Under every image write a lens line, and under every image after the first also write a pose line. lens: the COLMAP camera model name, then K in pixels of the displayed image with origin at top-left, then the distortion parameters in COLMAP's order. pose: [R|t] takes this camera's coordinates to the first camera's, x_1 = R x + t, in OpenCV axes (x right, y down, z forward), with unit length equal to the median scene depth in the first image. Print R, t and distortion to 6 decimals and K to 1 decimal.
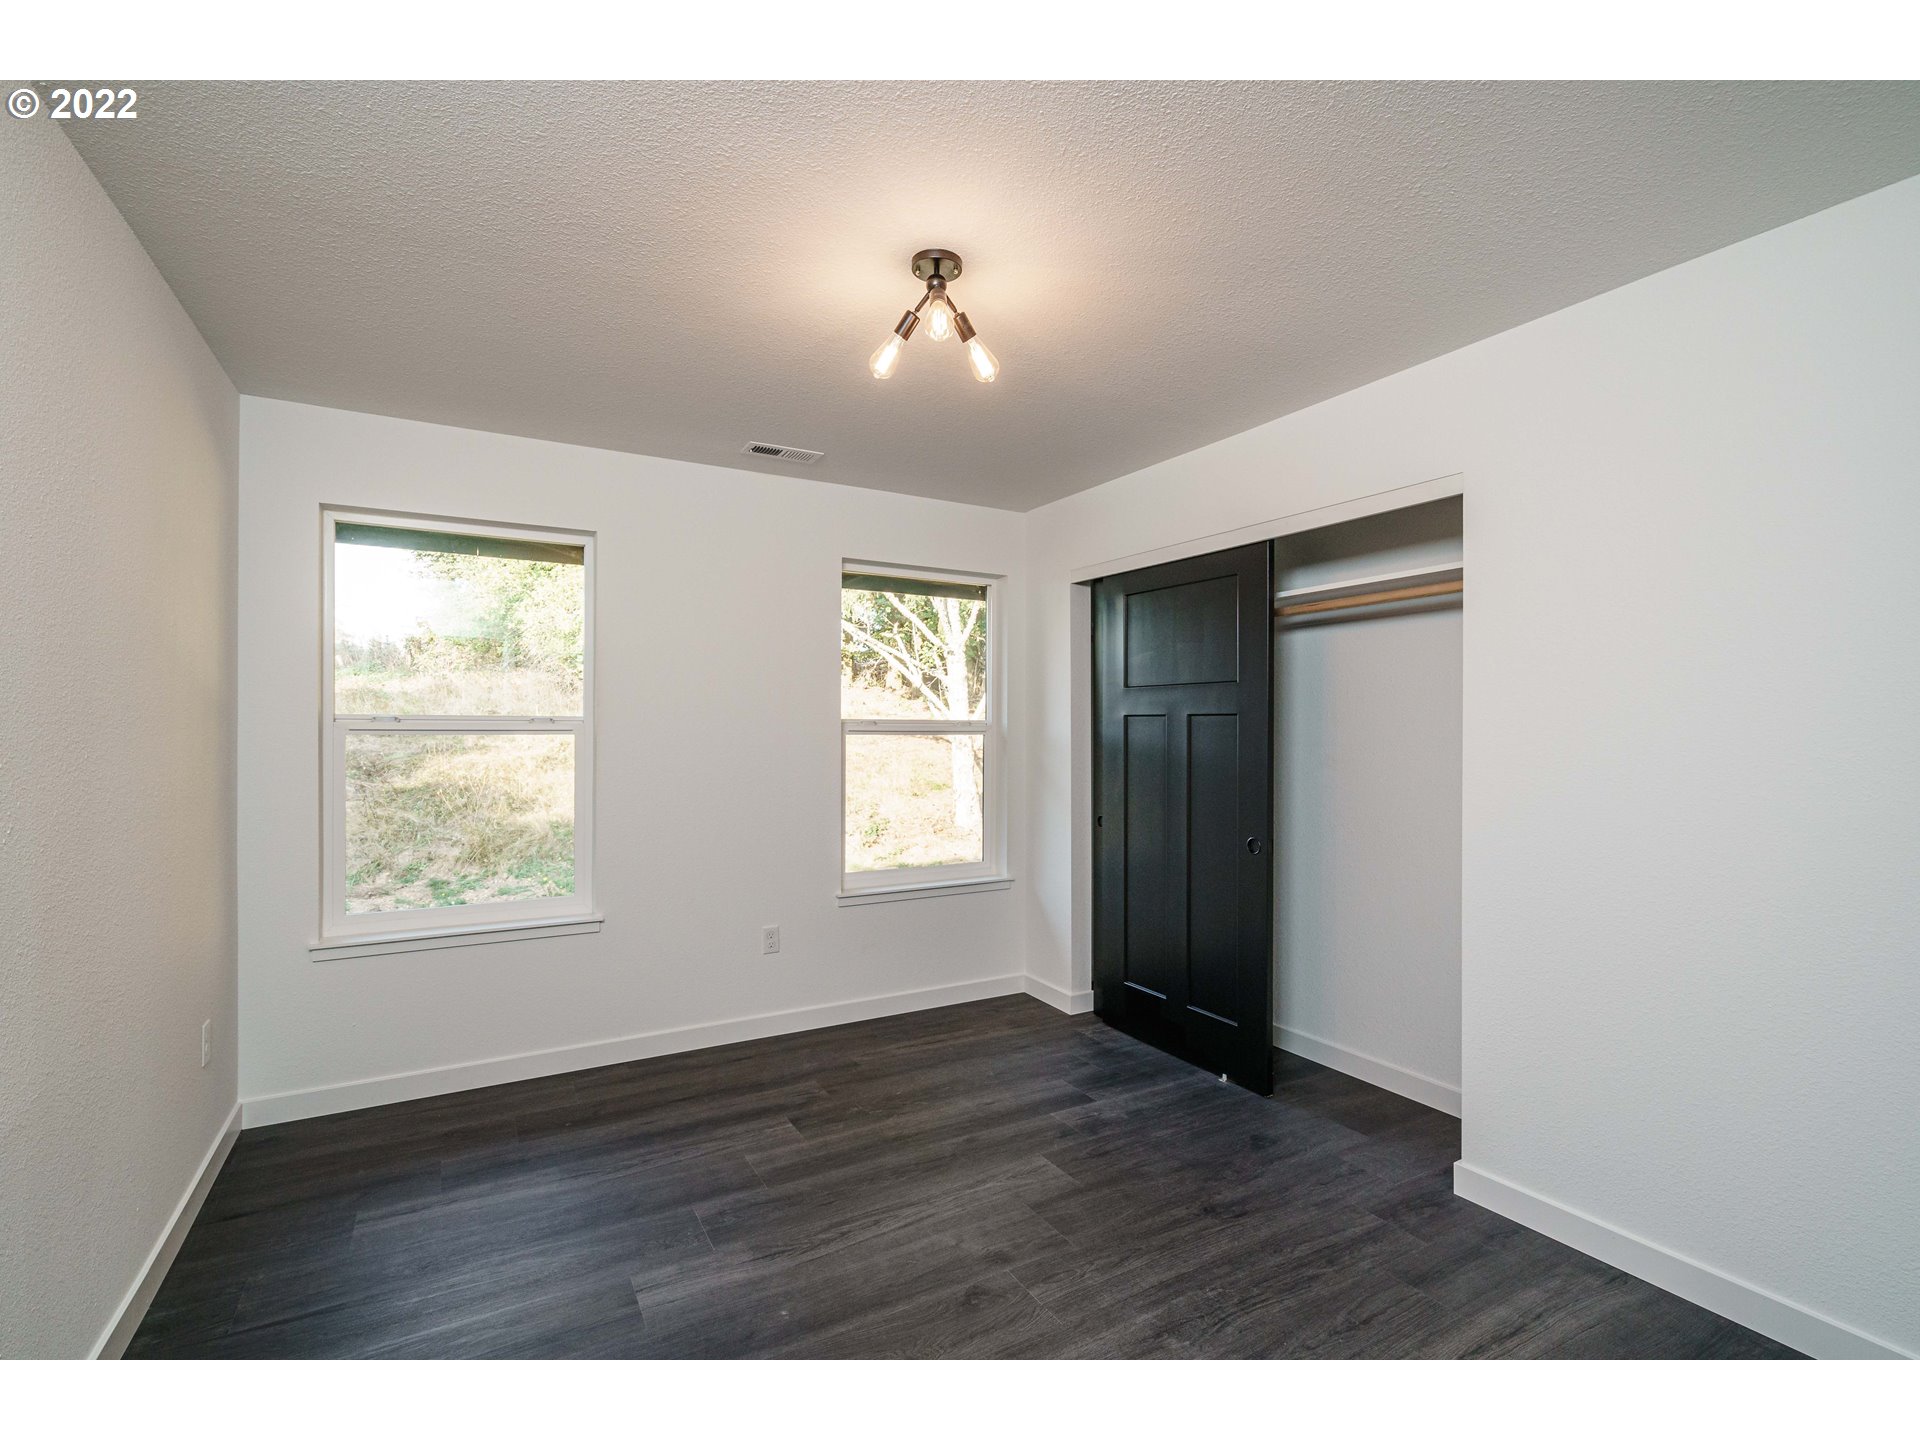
lens RADIAL K [[872.6, 0, 961.4], [0, 872.6, 722.6], [0, 0, 1]] dist [0.001932, 0.000648]
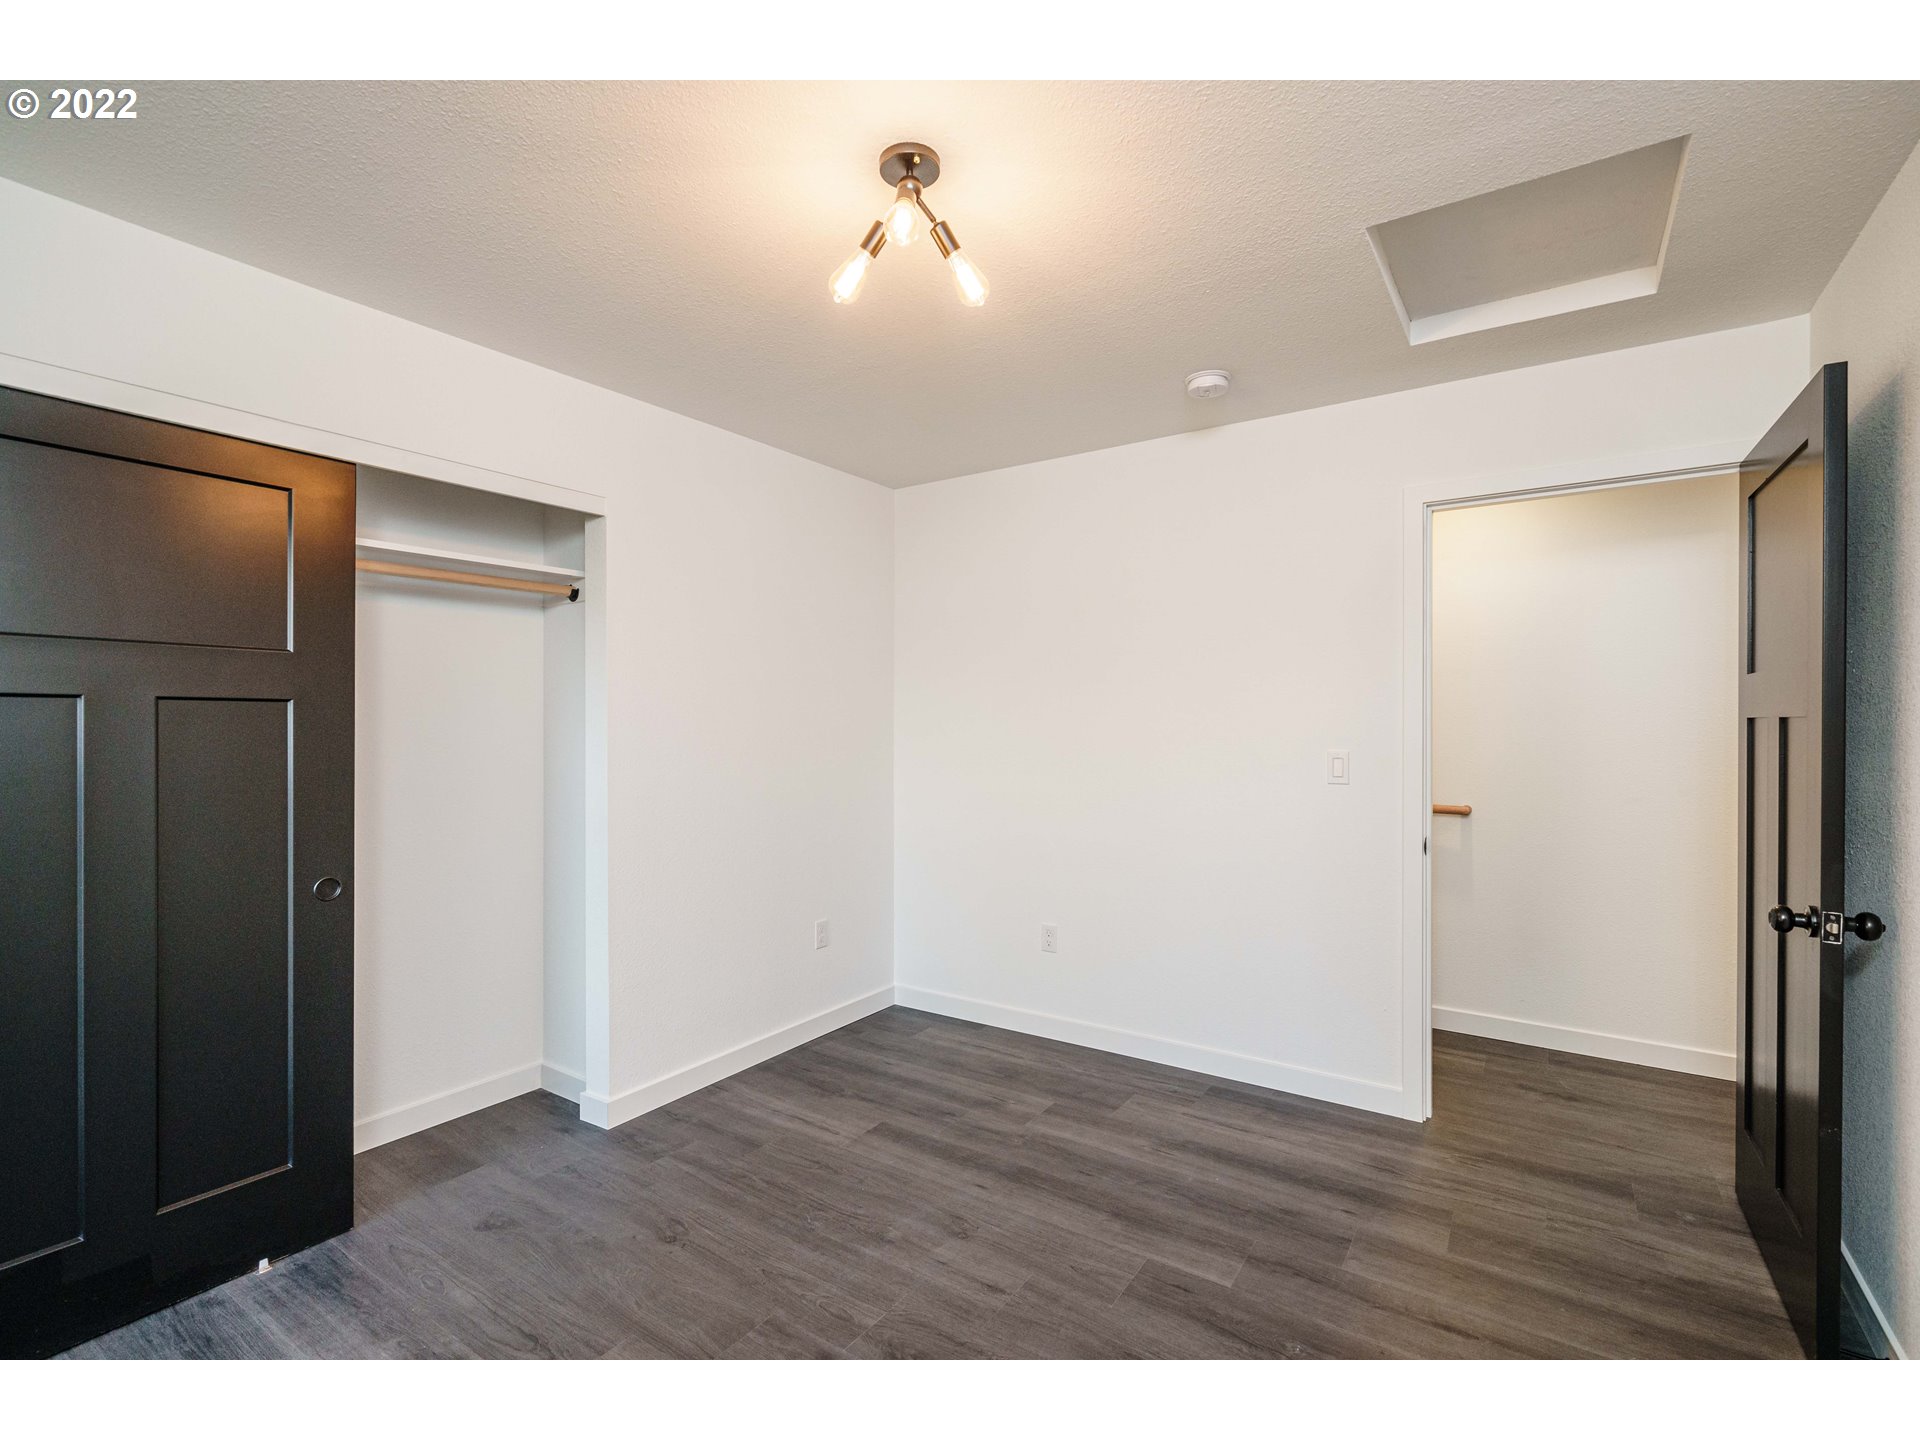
lens RADIAL K [[872.6, 0, 972.4], [0, 872.6, 719.7], [0, 0, 1]] dist [0.001932, 0.000648]
pose [[-0.431381, -0.004527, 0.902158, -0.751393], [-0.006430, 0.999977, 0.001943, 0.003196], [-0.902147, -0.004963, -0.431401, 1.216854]]
